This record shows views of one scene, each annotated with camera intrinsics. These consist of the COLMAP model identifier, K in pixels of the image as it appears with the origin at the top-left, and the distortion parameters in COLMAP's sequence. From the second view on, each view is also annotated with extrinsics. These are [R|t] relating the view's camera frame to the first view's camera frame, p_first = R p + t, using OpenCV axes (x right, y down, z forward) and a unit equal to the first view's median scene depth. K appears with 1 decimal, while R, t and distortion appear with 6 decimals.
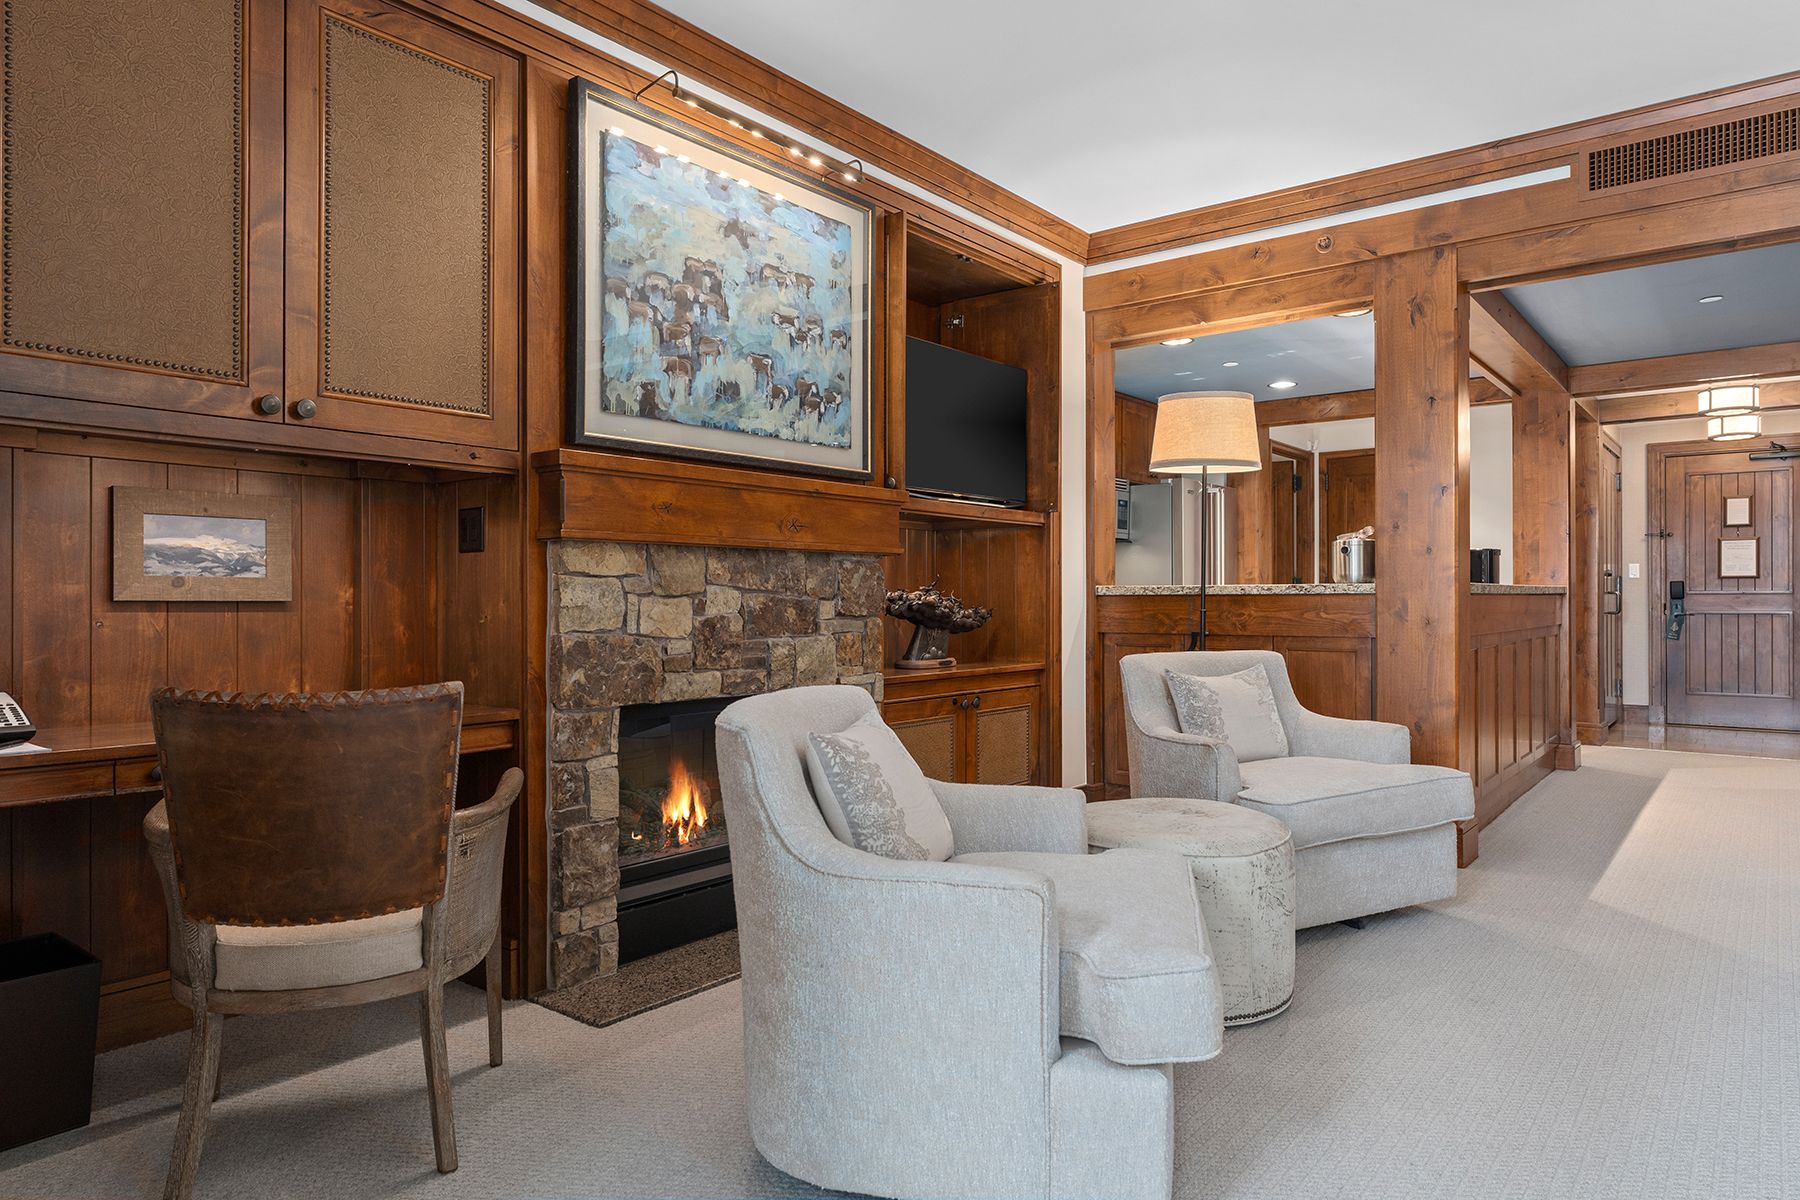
lens RADIAL K [[1099.2, 0, 902.1], [0, 1099.2, 597.9], [0, 0, 1]] dist [-0.003488, -0.000826]
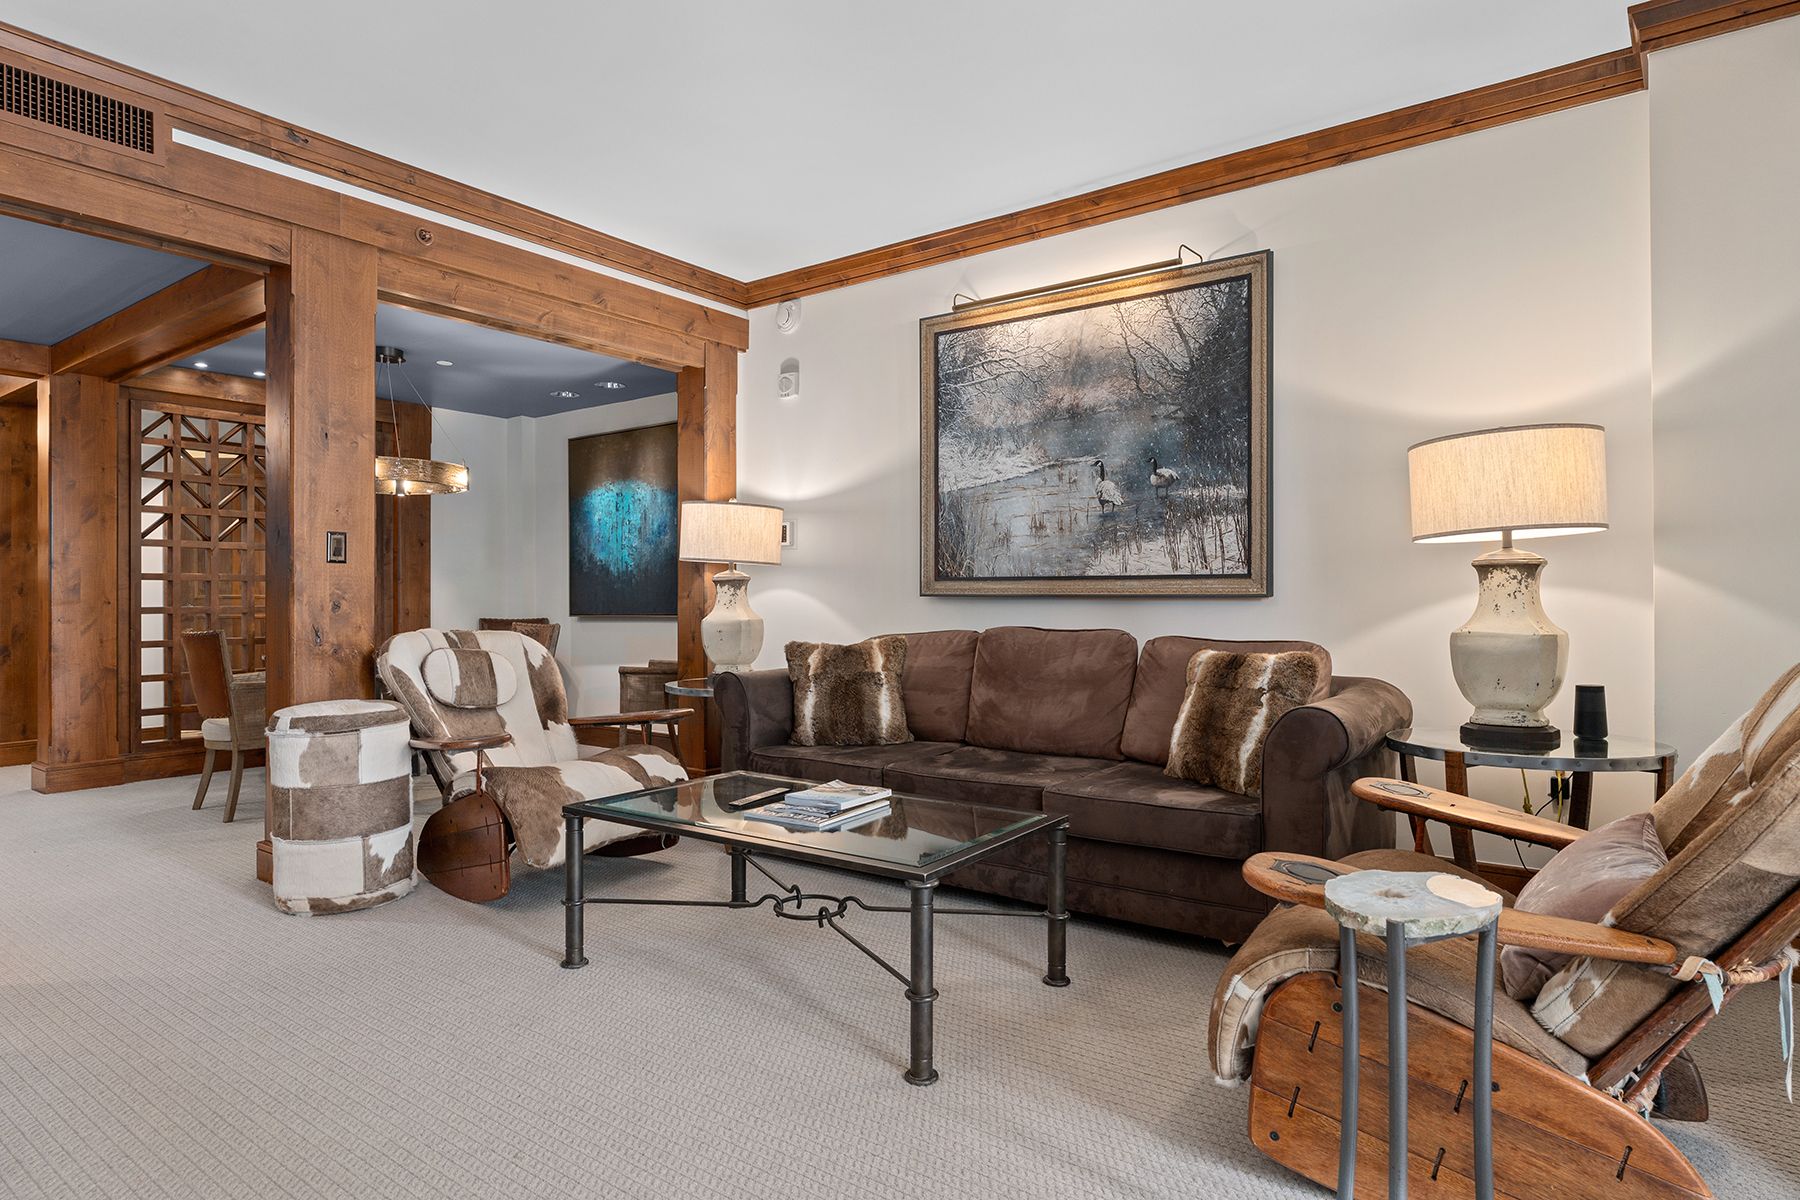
lens RADIAL K [[1009.2, 0, 901.4], [0, 1009.2, 596.5], [0, 0, 1]] dist [-0.002800, 0.001970]
pose [[-0.032796, 0.004765, 0.999451, -0.121549], [0.000966, 0.999988, -0.004736, -0.000644], [-0.999462, 0.000810, -0.032800, 0.351377]]
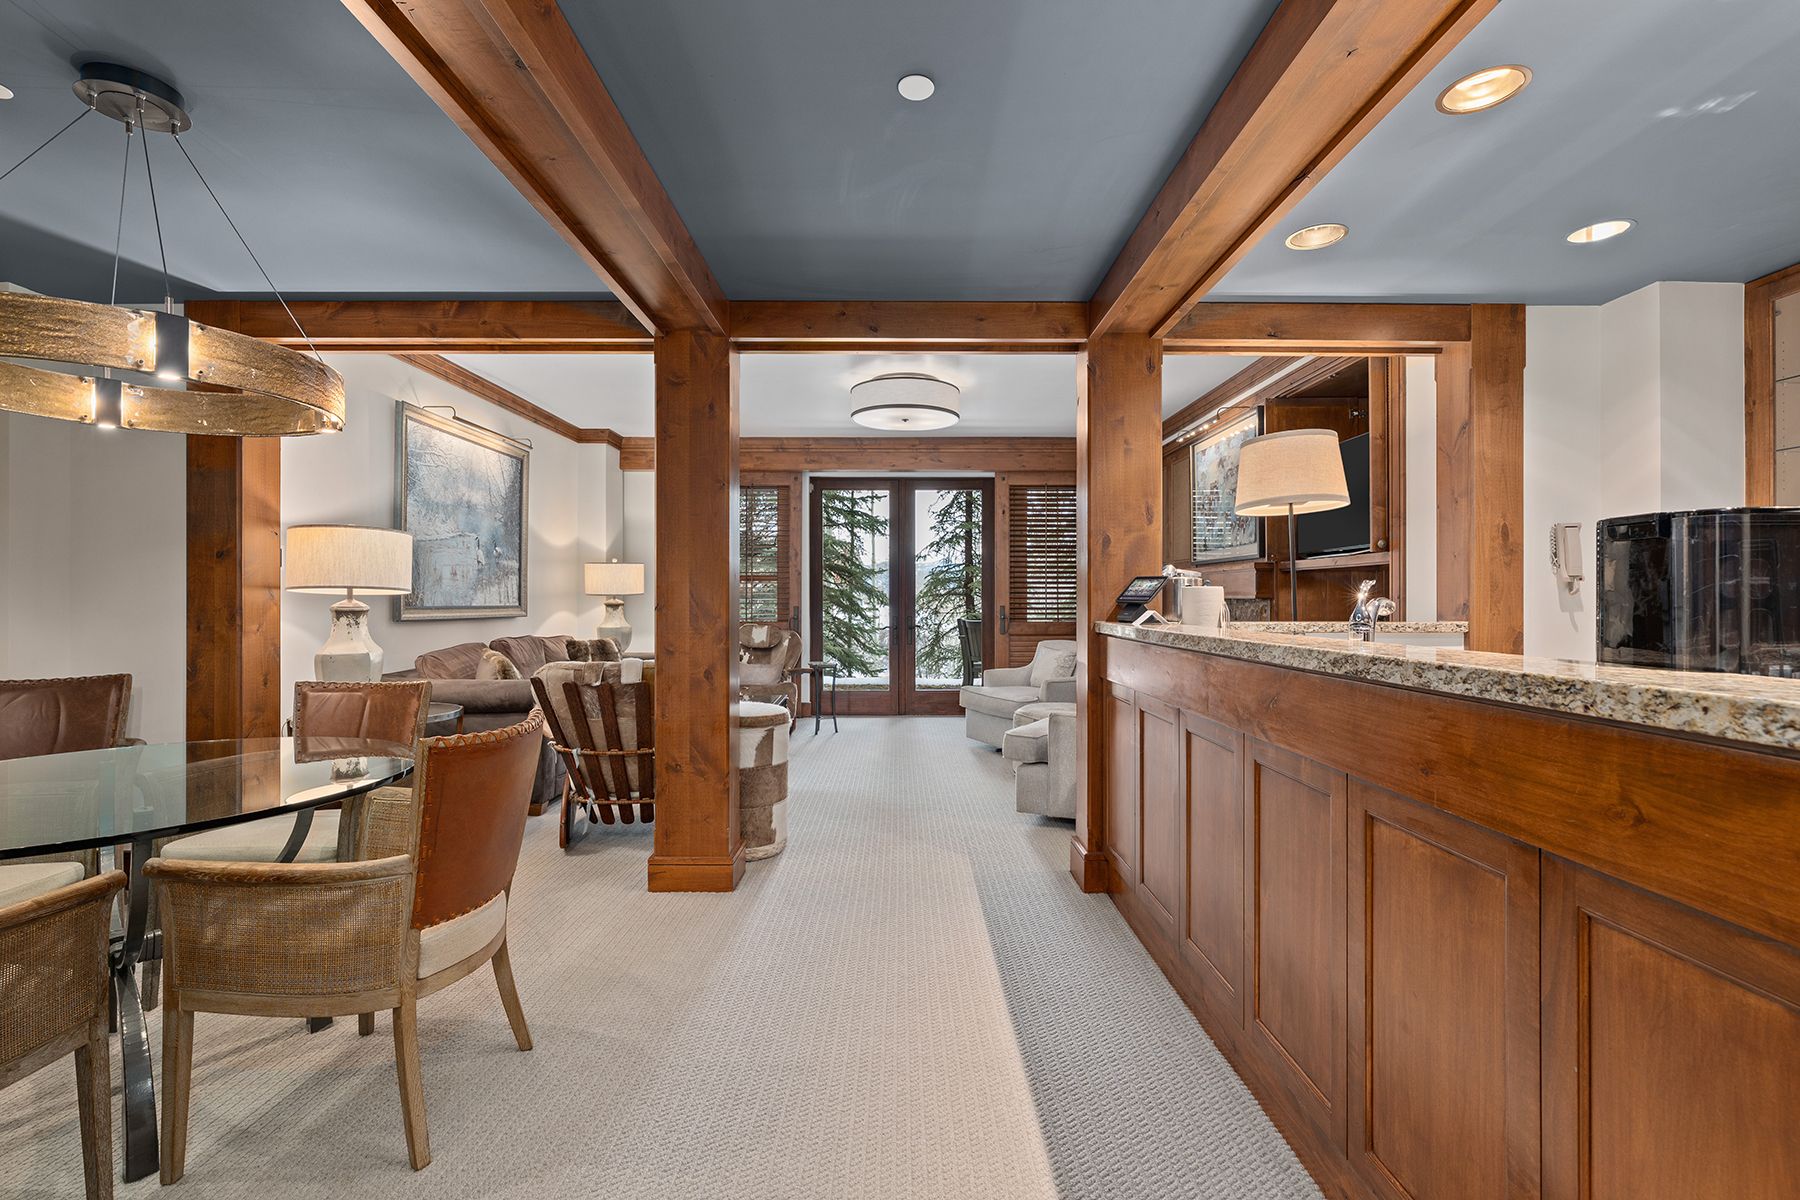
lens RADIAL K [[804.9, 0, 899.0], [0, 804.9, 597.7], [0, 0, 1]] dist [-0.005035, 0.000773]
pose [[-0.781586, 0.001320, -0.623796, 1.402638], [0.000994, 0.999999, 0.000870, -0.047179], [0.623797, 0.000060, -0.781586, 1.843780]]
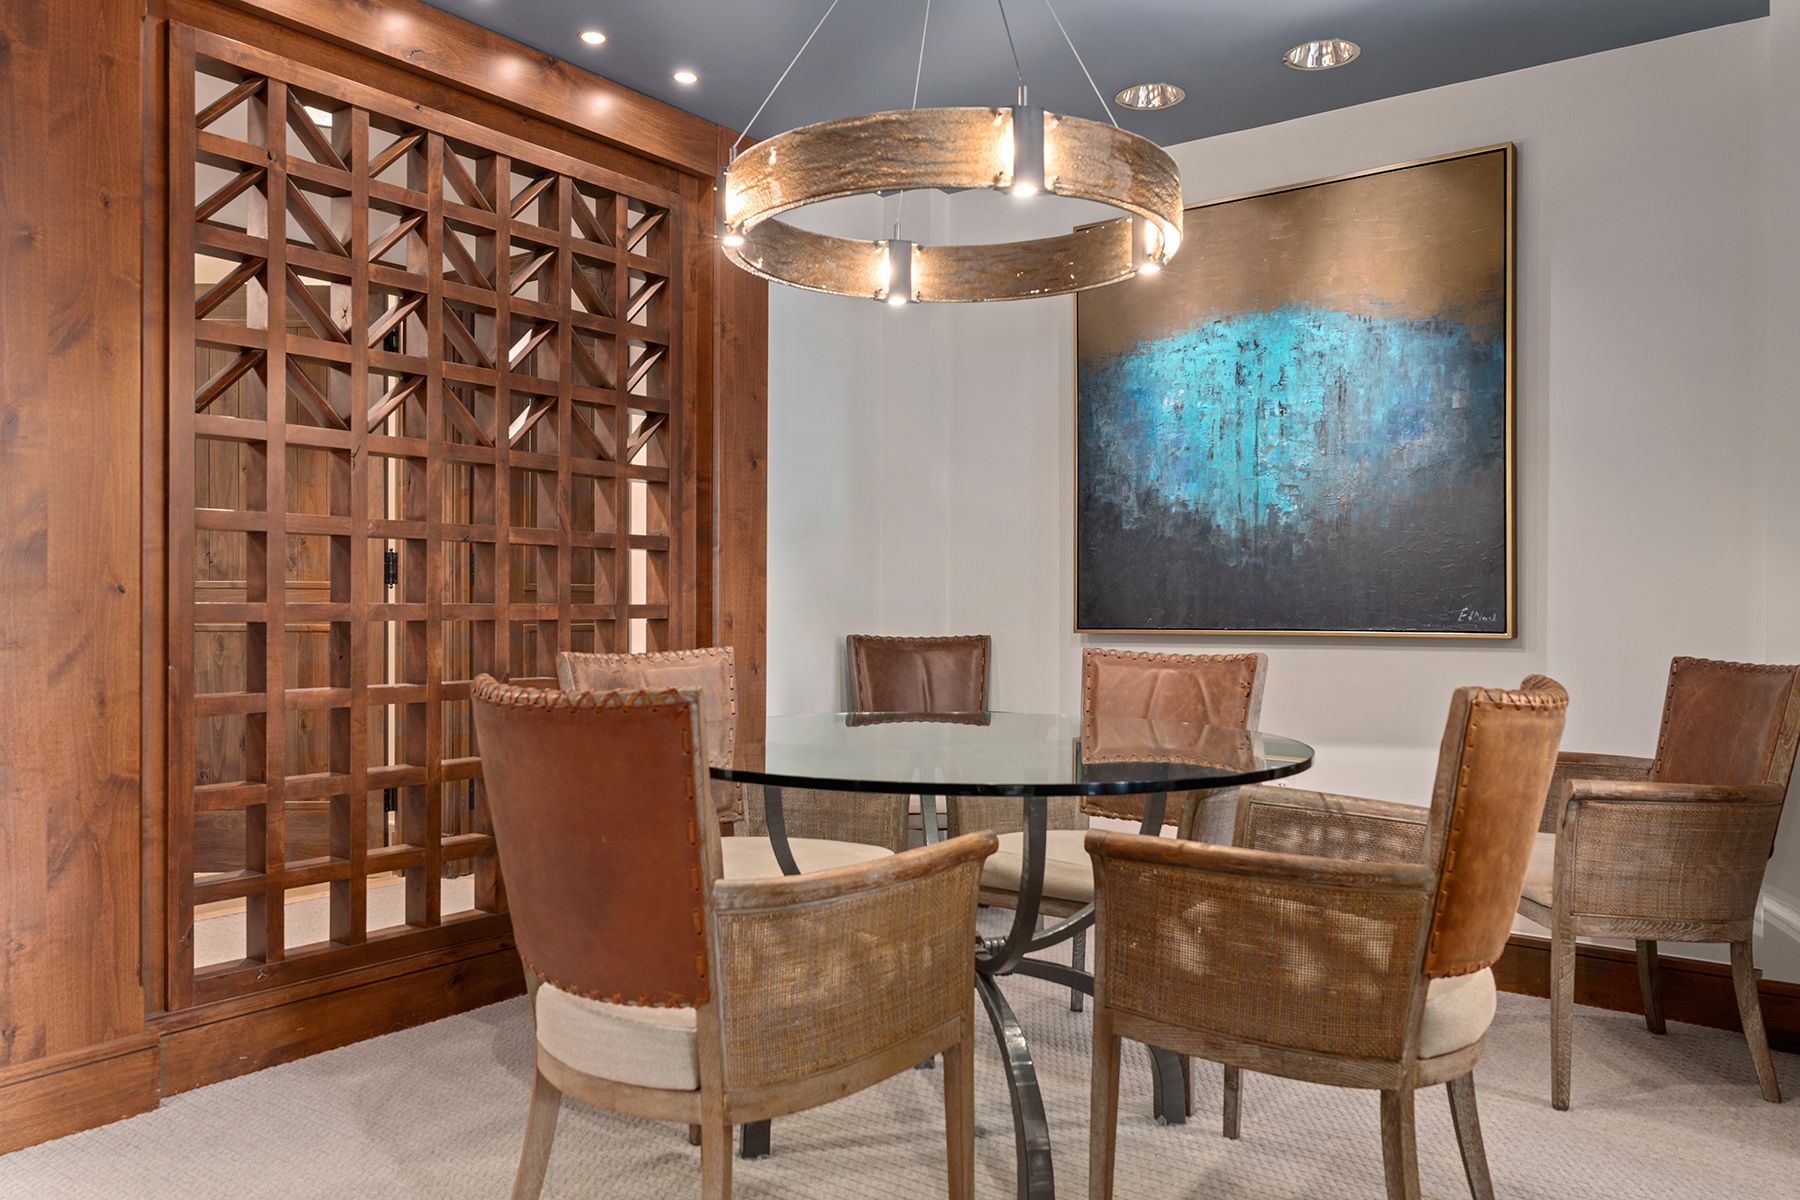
lens RADIAL K [[1317.2, 0, 901.8], [0, 1317.2, 605.0], [0, 0, 1]] dist [0.000843, 0.007712]
pose [[-0.033345, 0.001319, 0.999443, 0.776093], [-0.005013, 0.999986, -0.001487, 0.007703], [-0.999431, -0.005060, -0.033338, 1.148991]]
